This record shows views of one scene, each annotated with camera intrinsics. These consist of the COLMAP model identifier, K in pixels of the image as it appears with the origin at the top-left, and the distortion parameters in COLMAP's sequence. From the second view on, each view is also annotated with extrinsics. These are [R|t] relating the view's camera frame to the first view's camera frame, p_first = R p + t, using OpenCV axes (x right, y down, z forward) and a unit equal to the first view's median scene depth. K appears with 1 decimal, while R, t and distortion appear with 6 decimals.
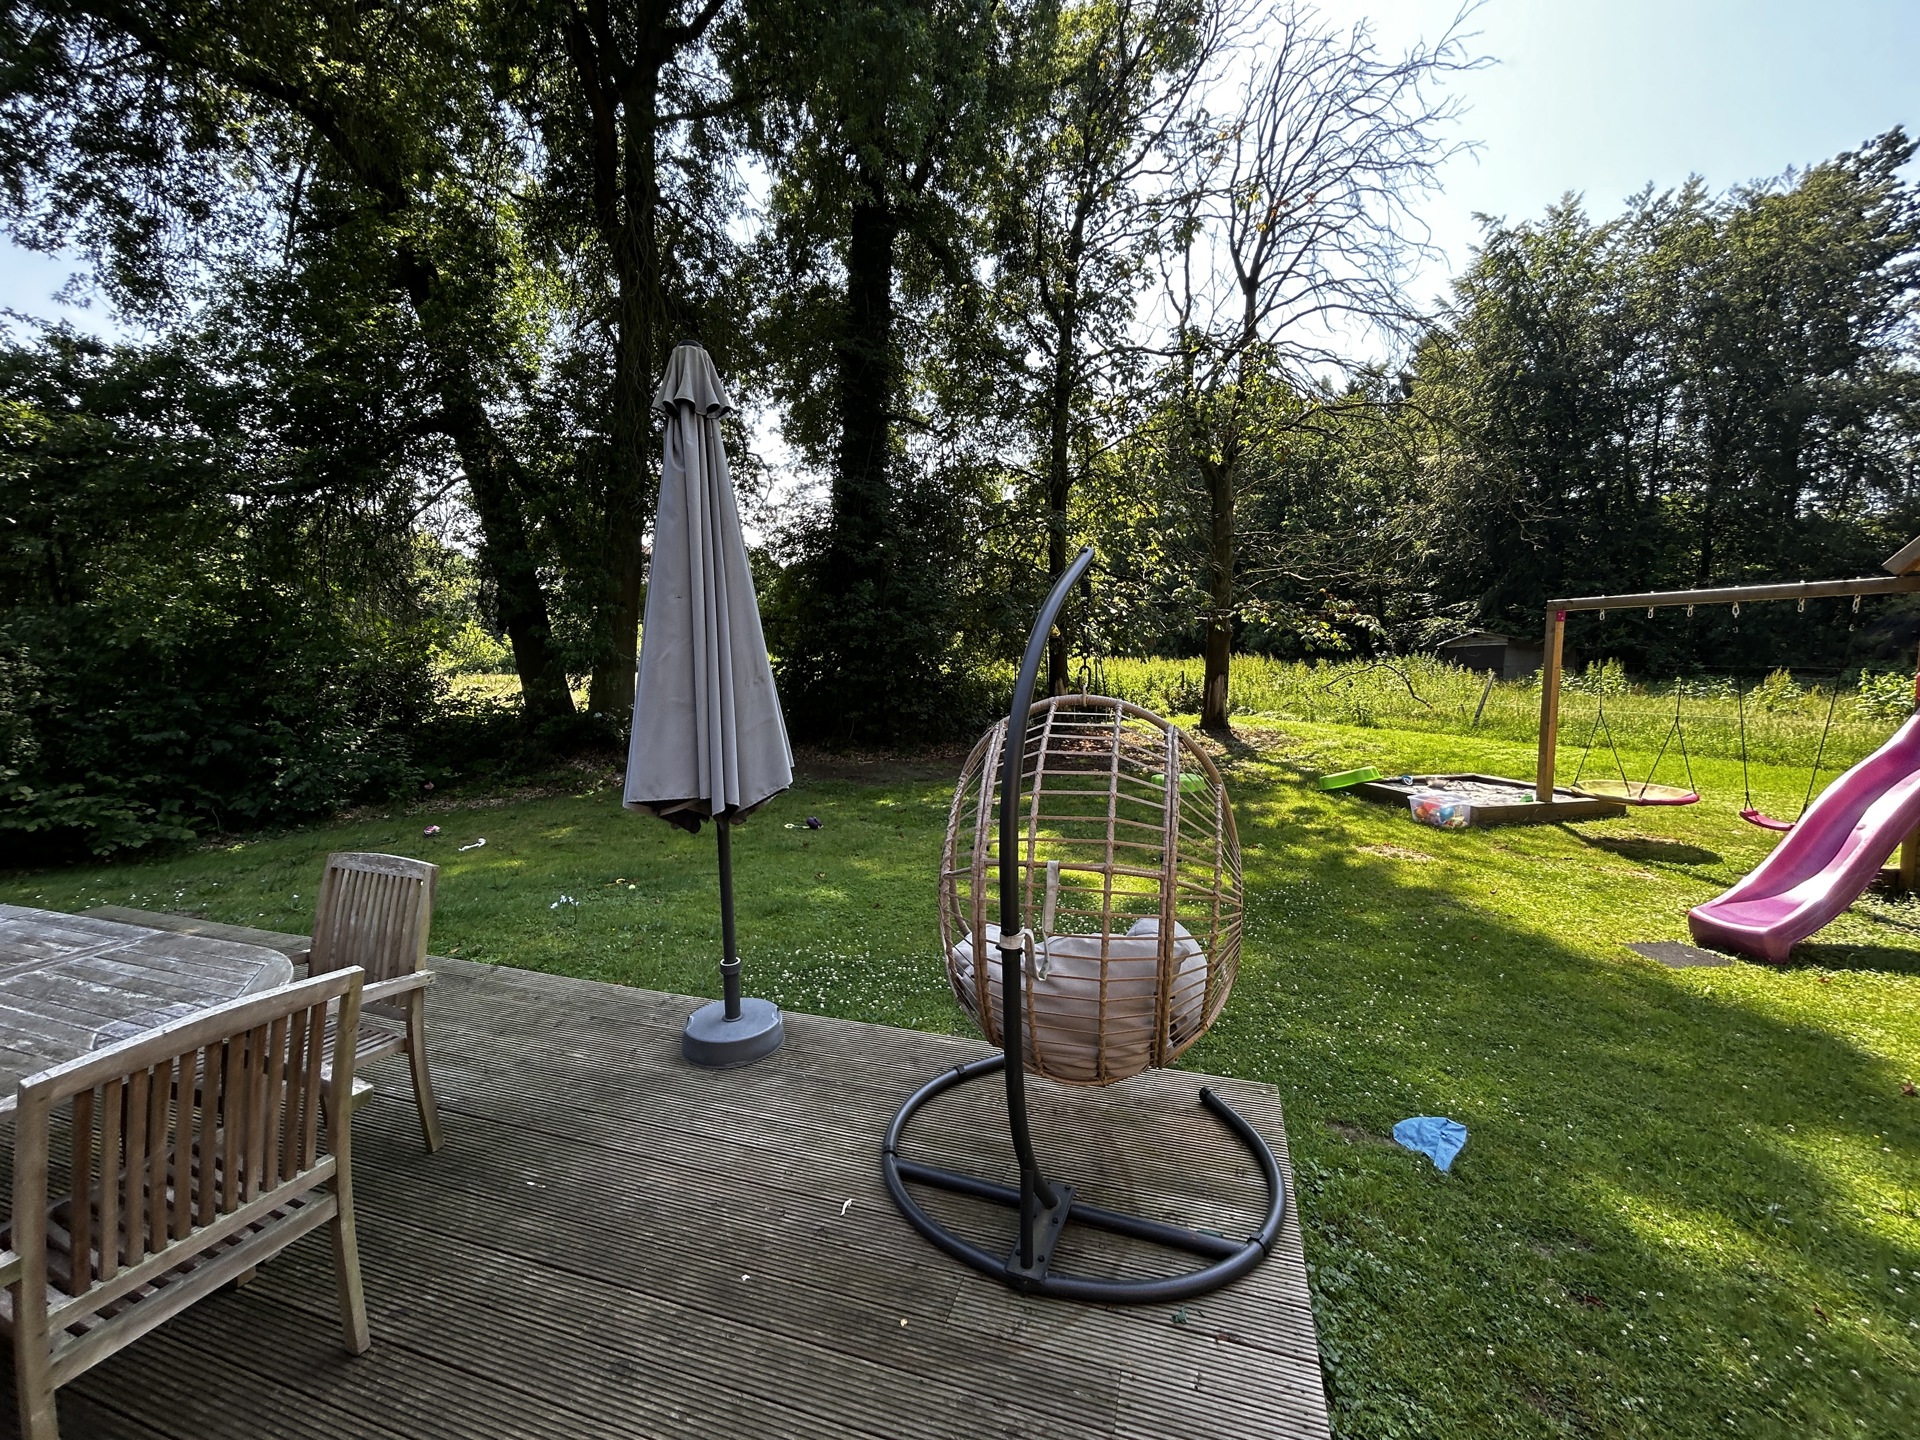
lens RADIAL K [[783.4, 0, 960.0], [0, 783.4, 720.0], [0, 0, 1]] dist [0.000798, 0.000389]
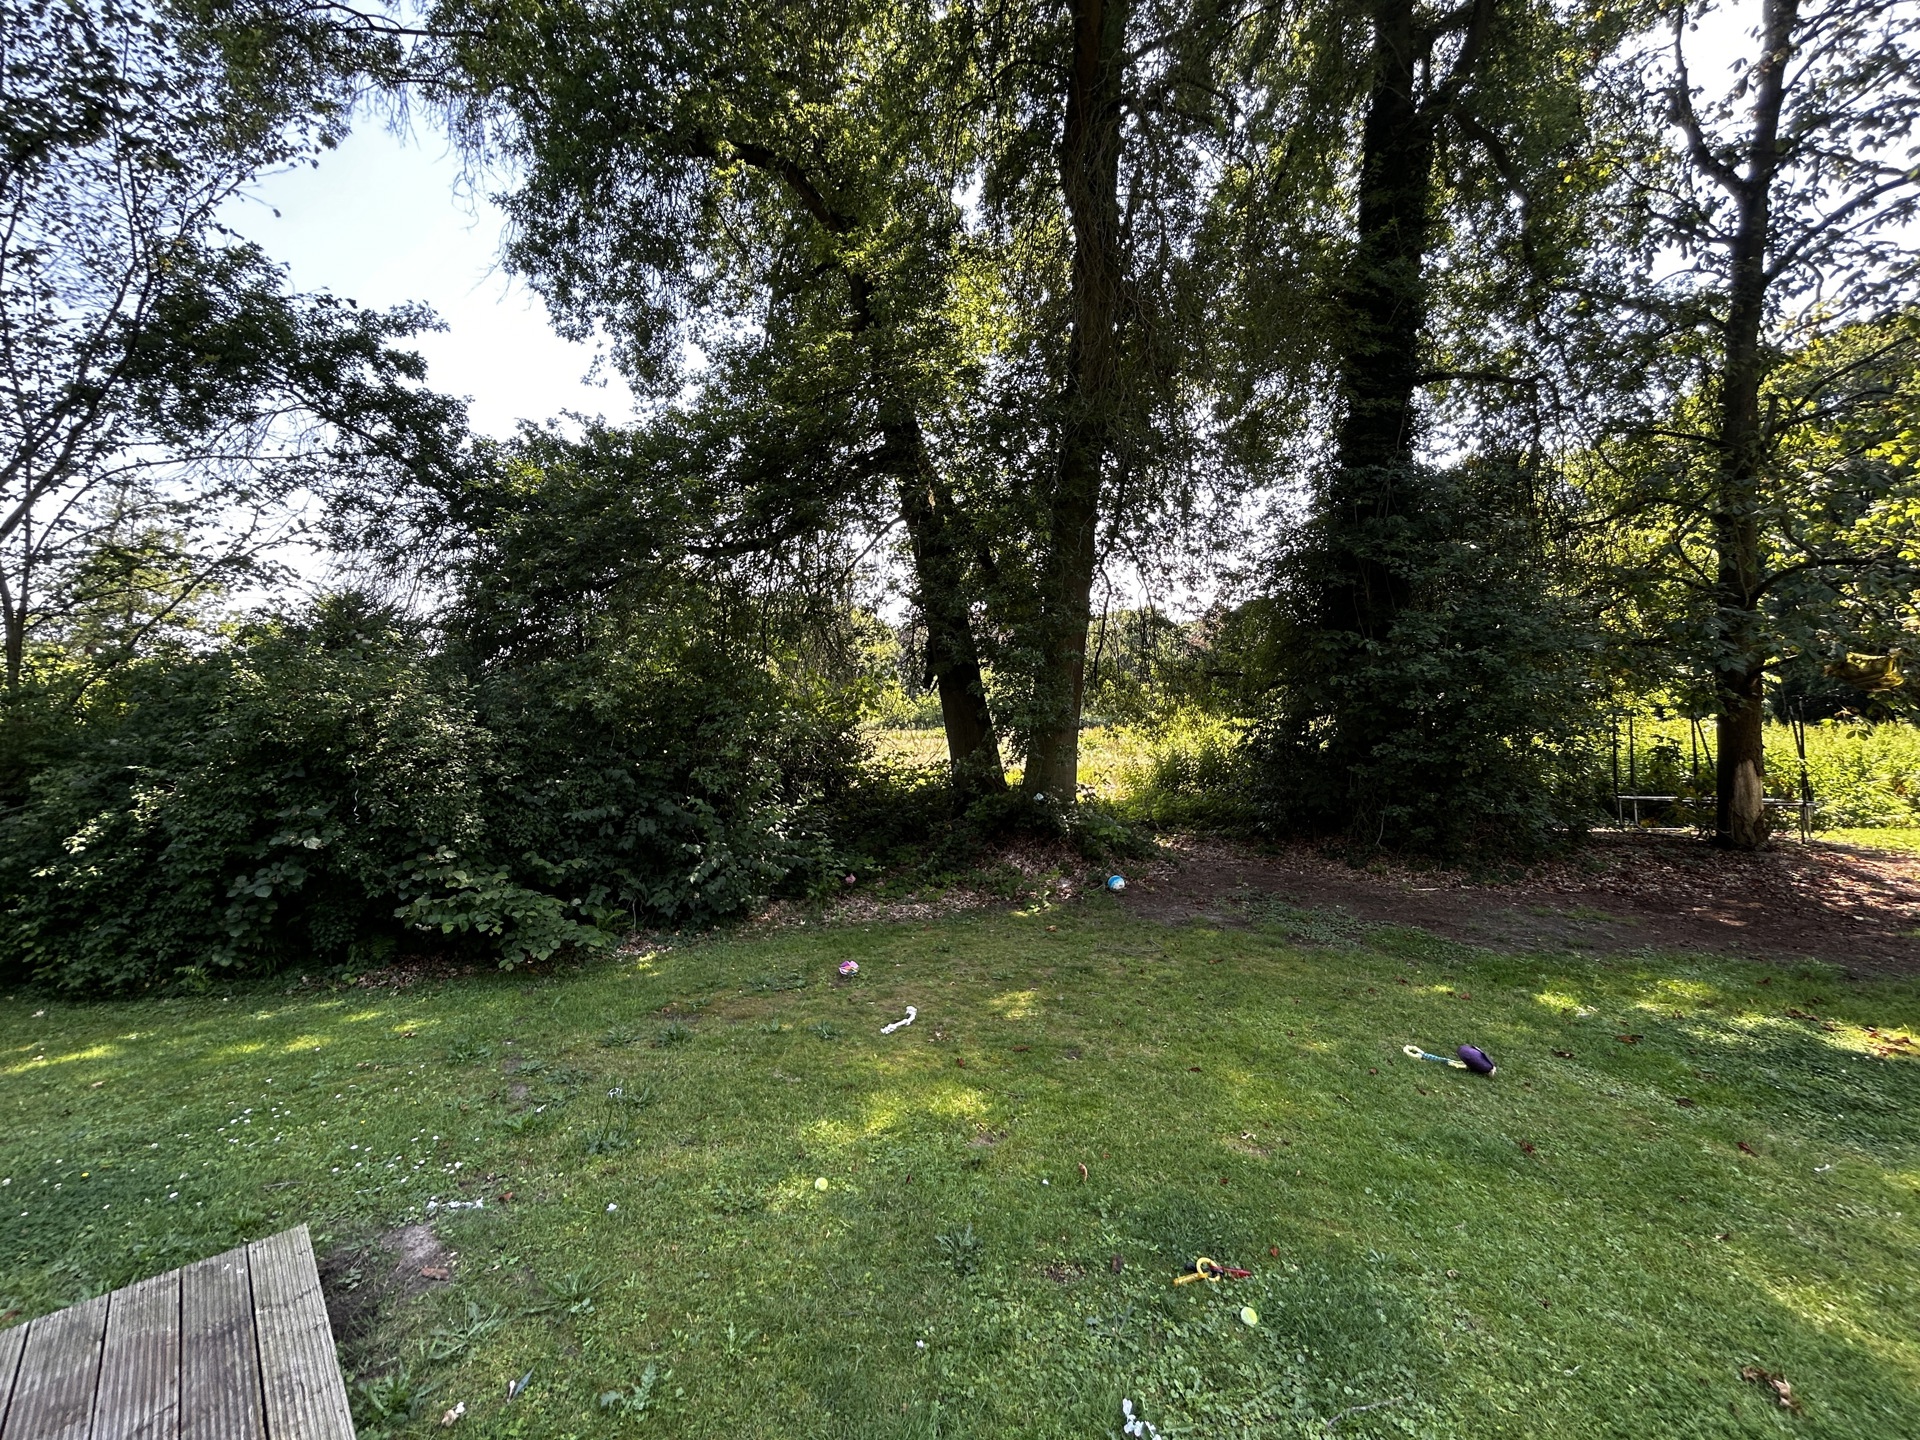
lens RADIAL K [[783.4, 0, 960.0], [0, 783.4, 720.0], [0, 0, 1]] dist [0.000798, 0.000389]
pose [[0.893194, 0.009176, -0.449578, -0.176163], [-0.041600, 0.997191, -0.062294, -0.028294], [0.447743, 0.074343, 0.891066, 0.261393]]
